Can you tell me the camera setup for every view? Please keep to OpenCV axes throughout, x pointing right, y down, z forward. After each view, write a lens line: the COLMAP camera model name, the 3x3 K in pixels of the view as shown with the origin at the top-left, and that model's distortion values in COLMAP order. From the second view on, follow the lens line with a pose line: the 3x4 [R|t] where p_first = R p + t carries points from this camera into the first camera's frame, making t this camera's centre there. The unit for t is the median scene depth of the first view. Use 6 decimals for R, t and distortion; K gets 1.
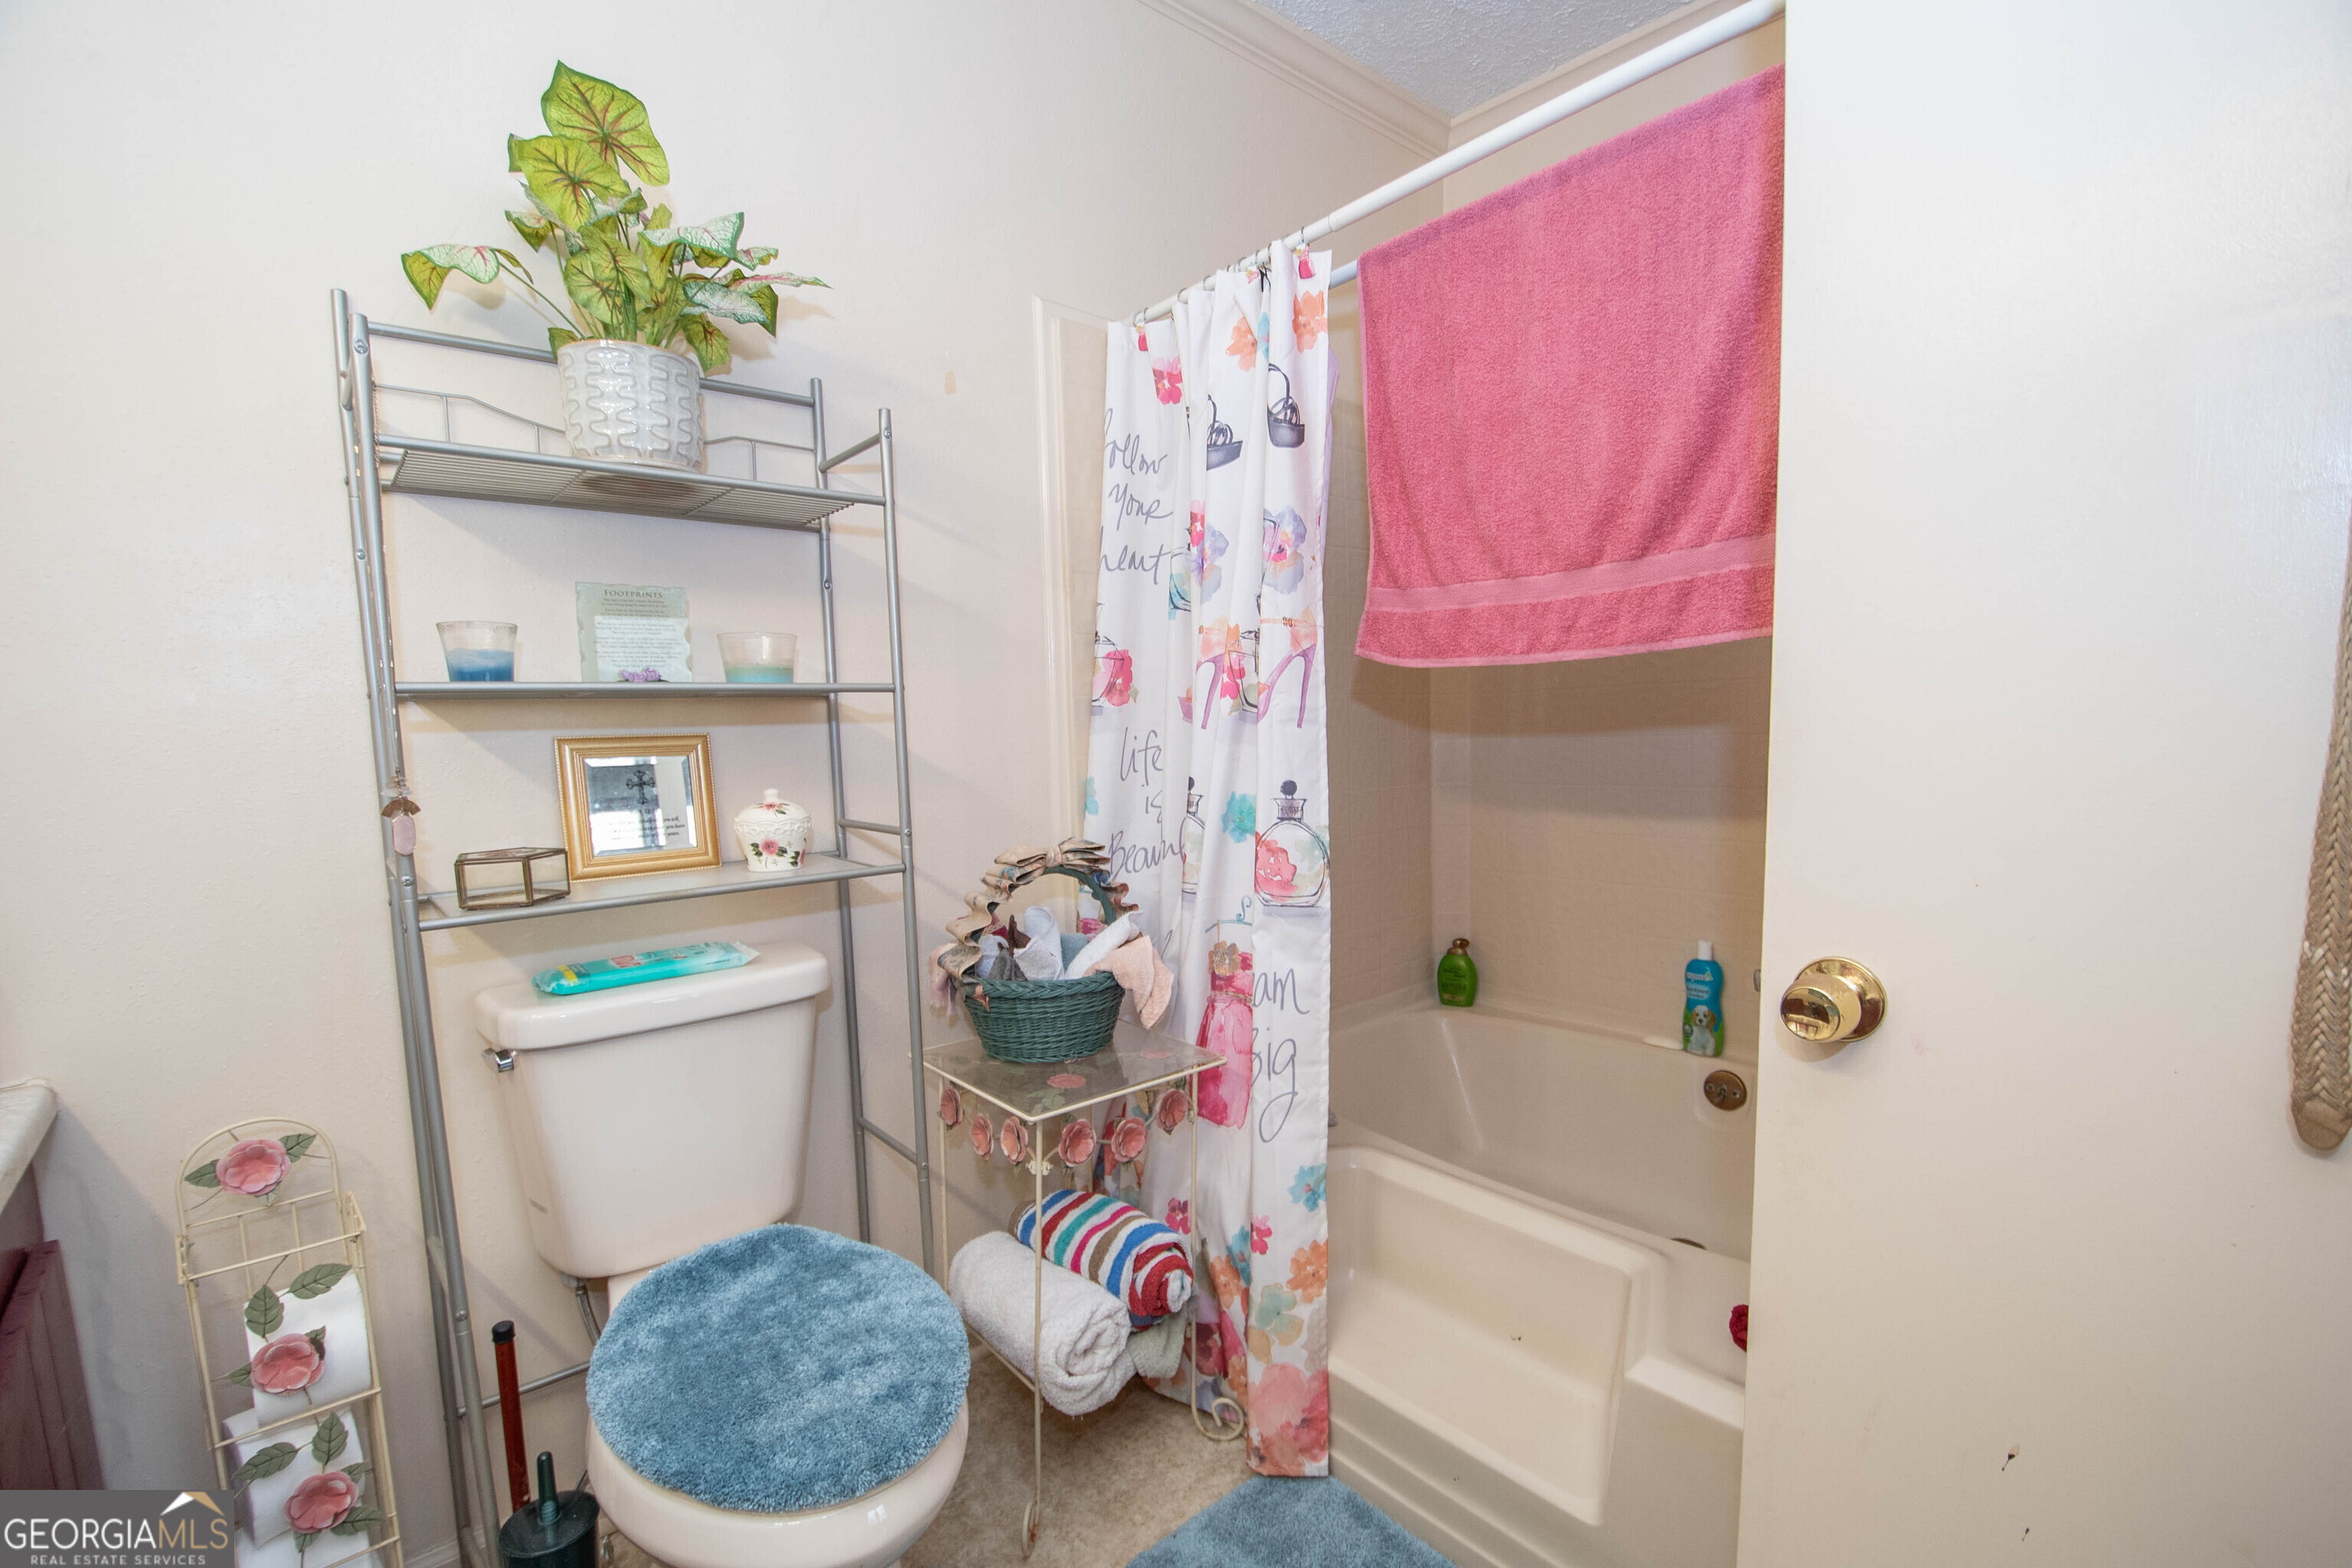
lens RADIAL K [[1030.8, 0, 1193.5], [0, 1030.8, 826.2], [0, 0, 1]] dist [-0.007560, -0.006766]
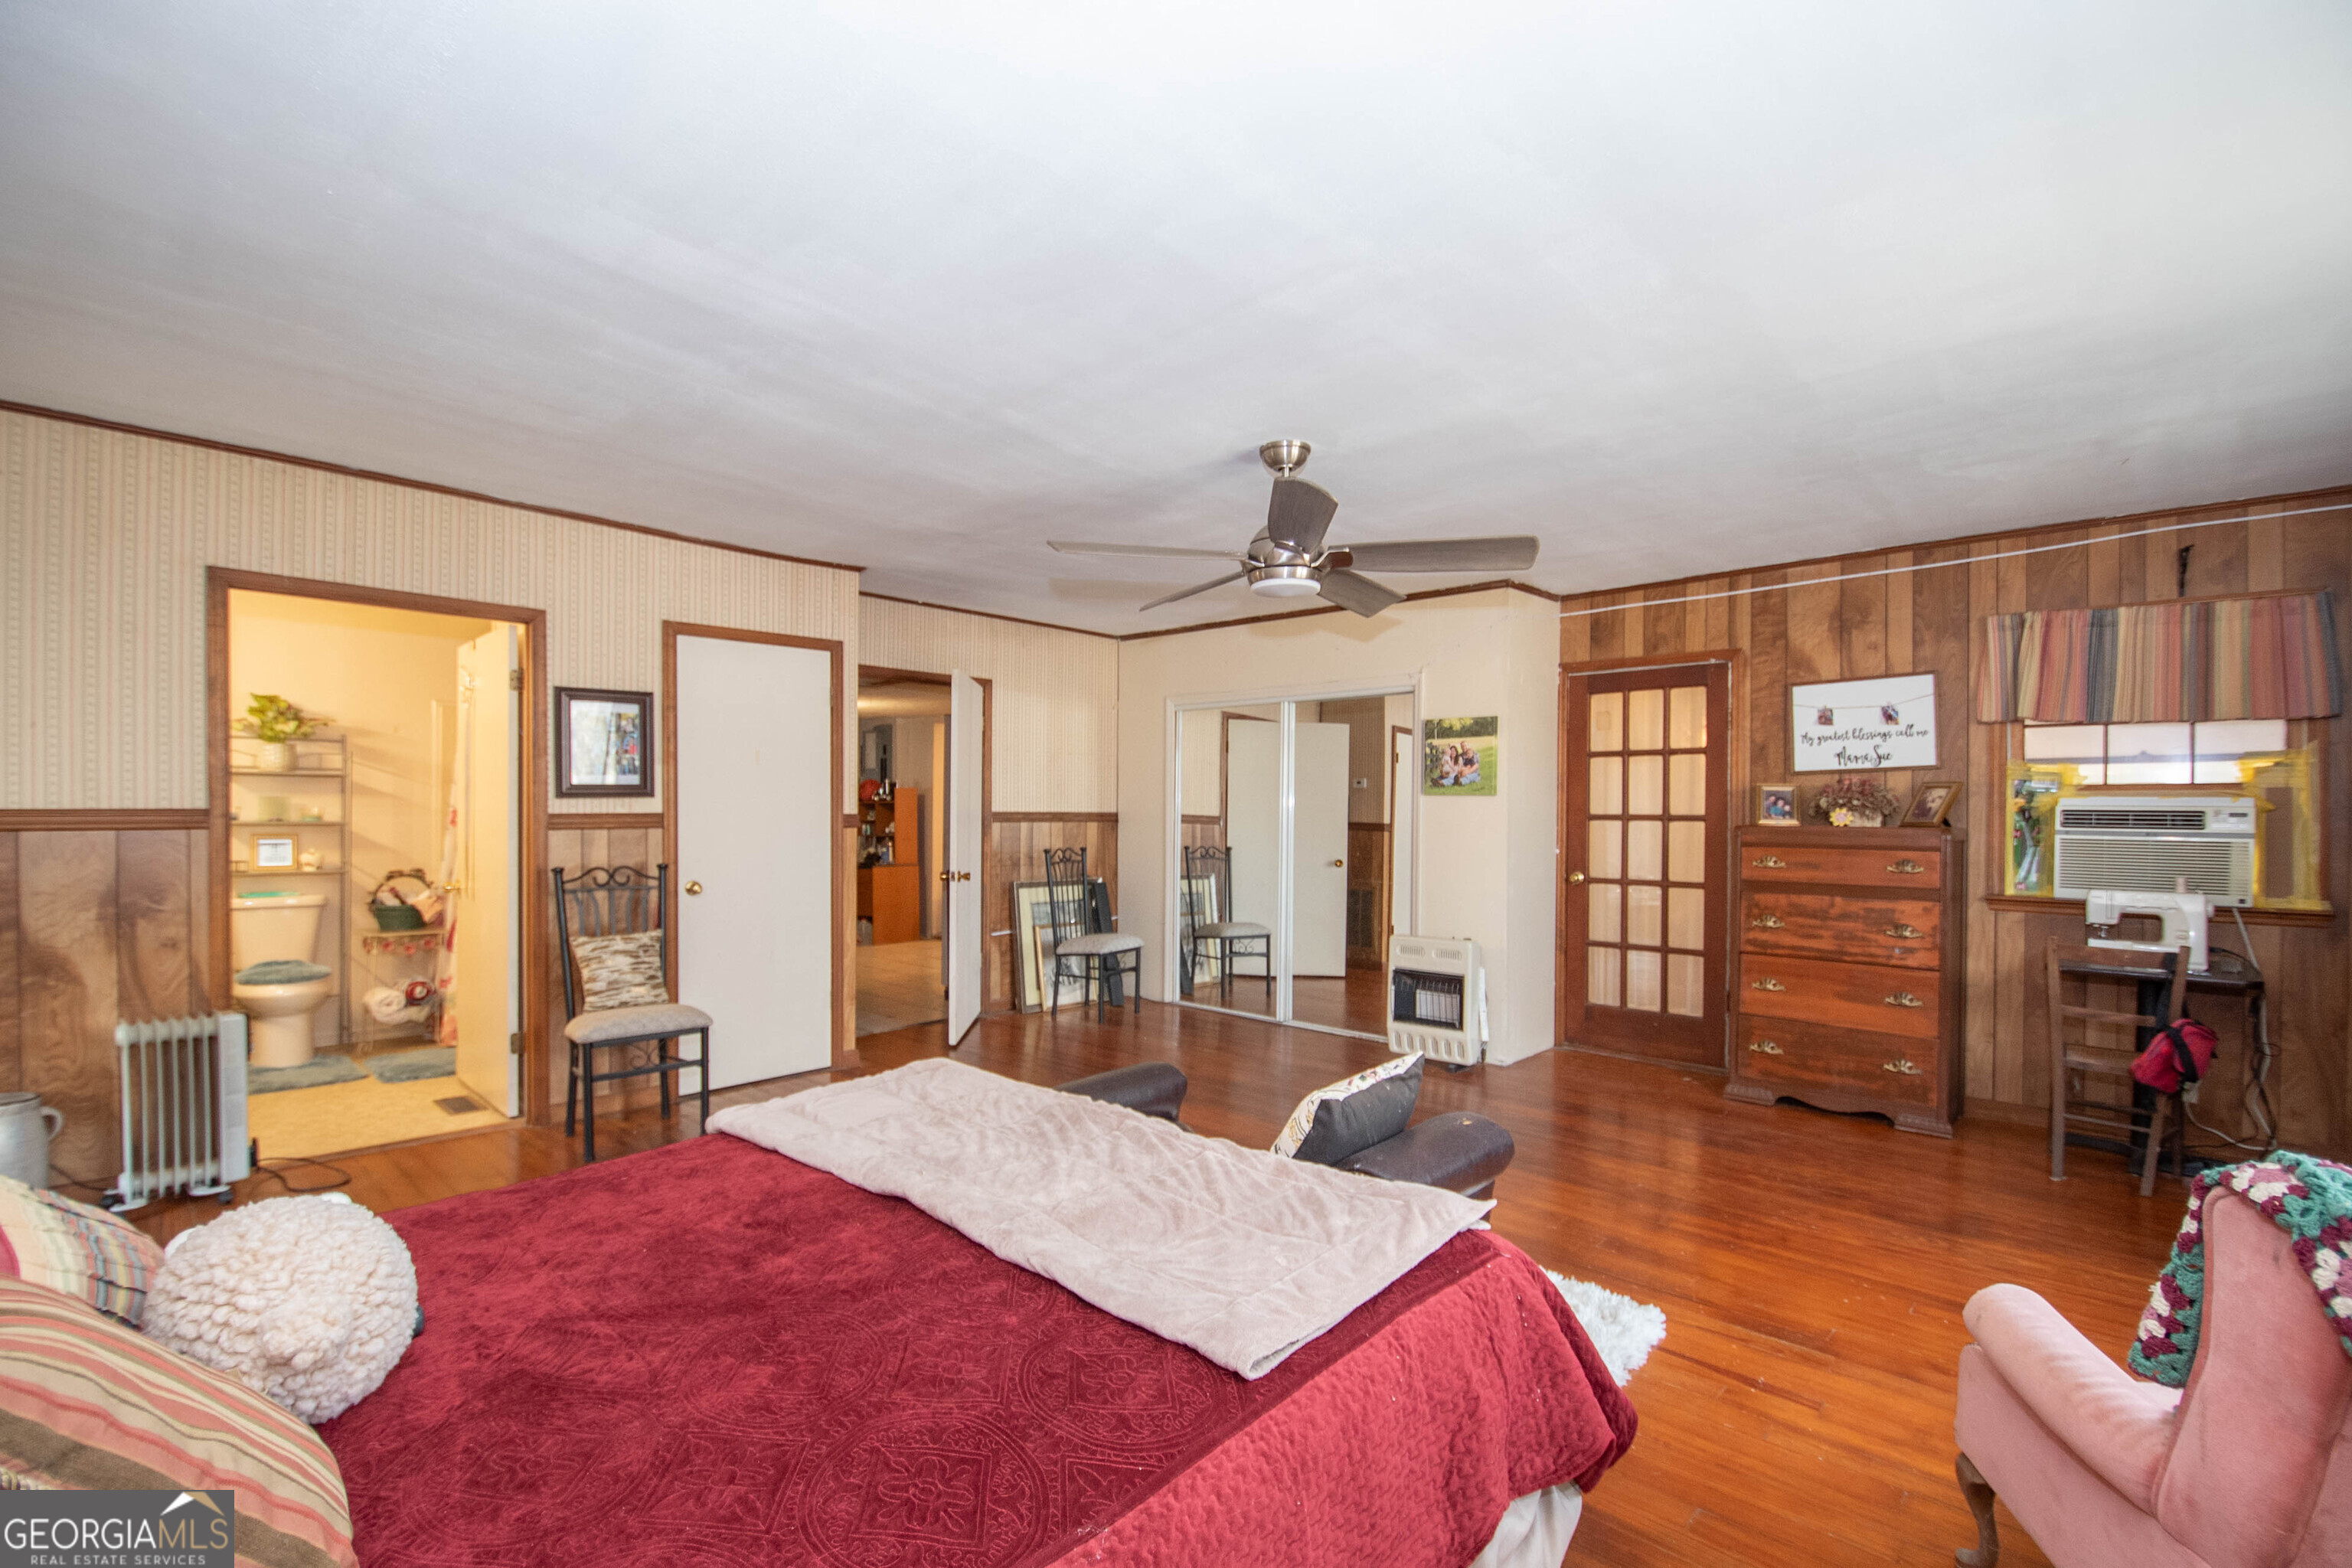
lens RADIAL K [[1030.8, 0, 1185.9], [0, 1030.8, 804.9], [0, 0, 1]] dist [-0.007560, -0.006766]
pose [[0.993506, 0.036620, 0.107725, 2.274874], [-0.024591, 0.993523, -0.110939, 0.135453], [-0.111090, 0.107570, 0.987972, -2.950784]]
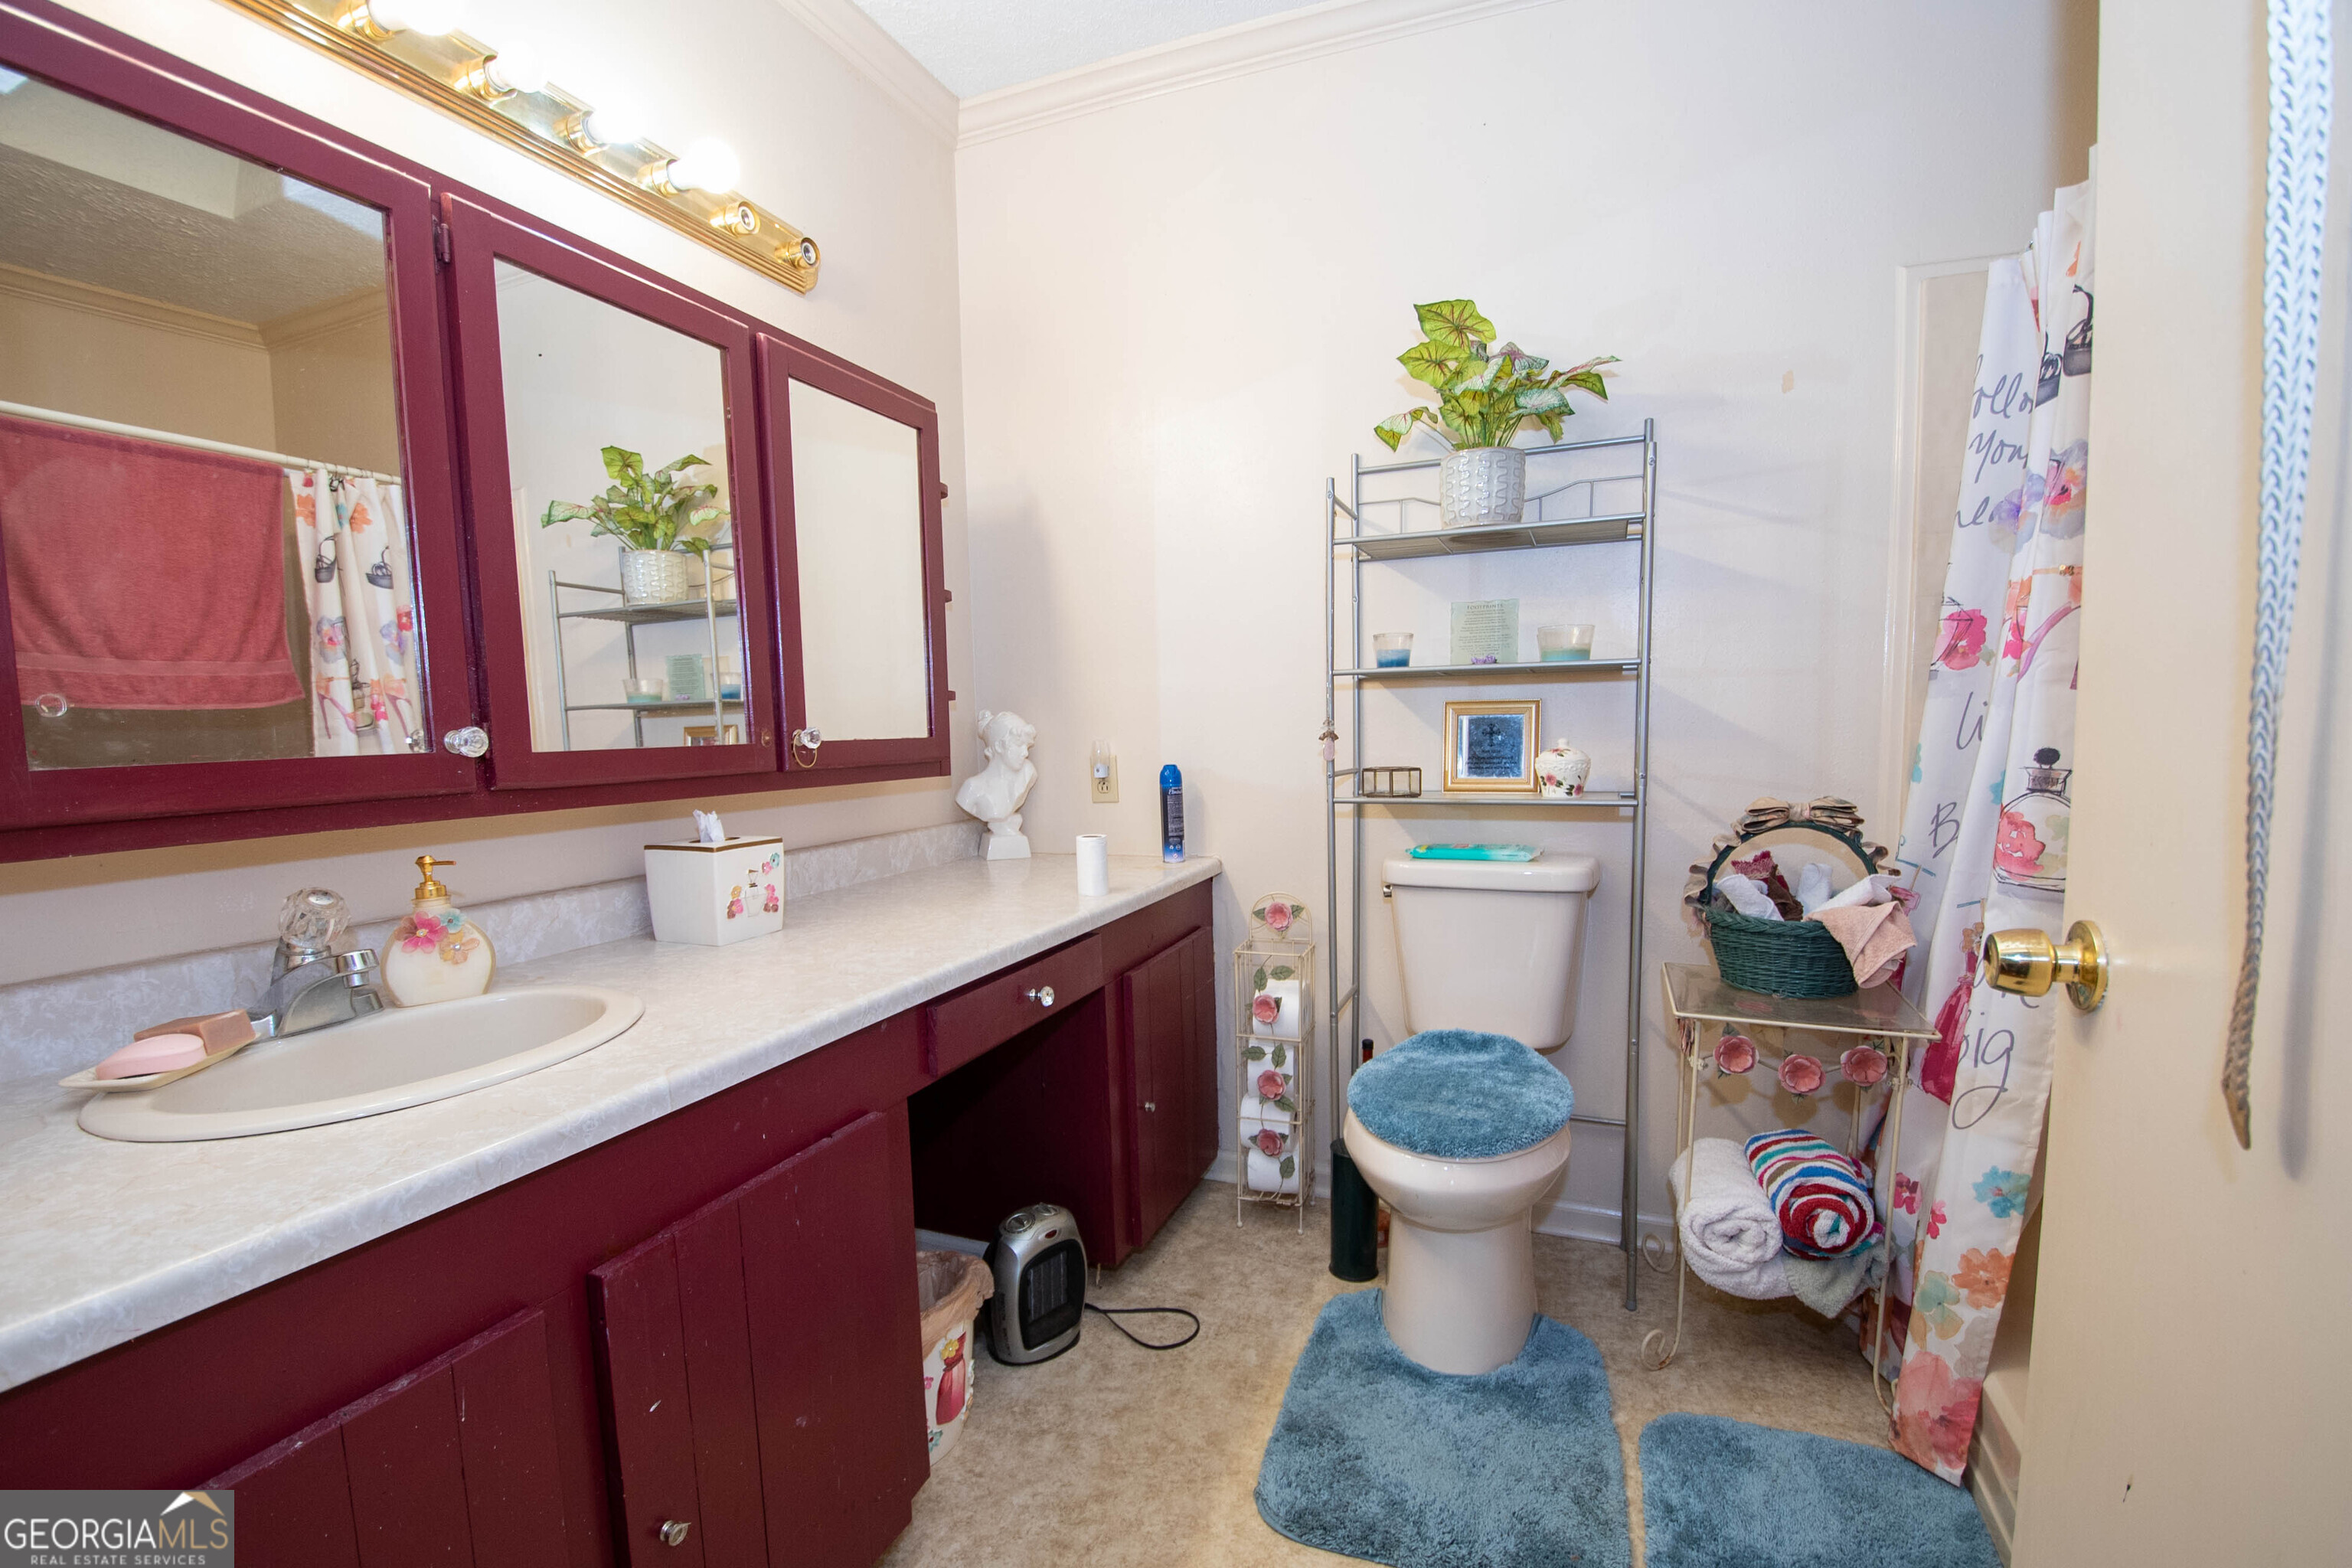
lens RADIAL K [[1030.8, 0, 1147.2], [0, 1030.8, 836.5], [0, 0, 1]] dist [-0.007560, -0.006766]
pose [[0.437827, 0.113703, -0.891841, 0.577690], [-0.083005, 0.992846, 0.085831, 0.021703], [0.895220, 0.036448, 0.444132, -0.103591]]
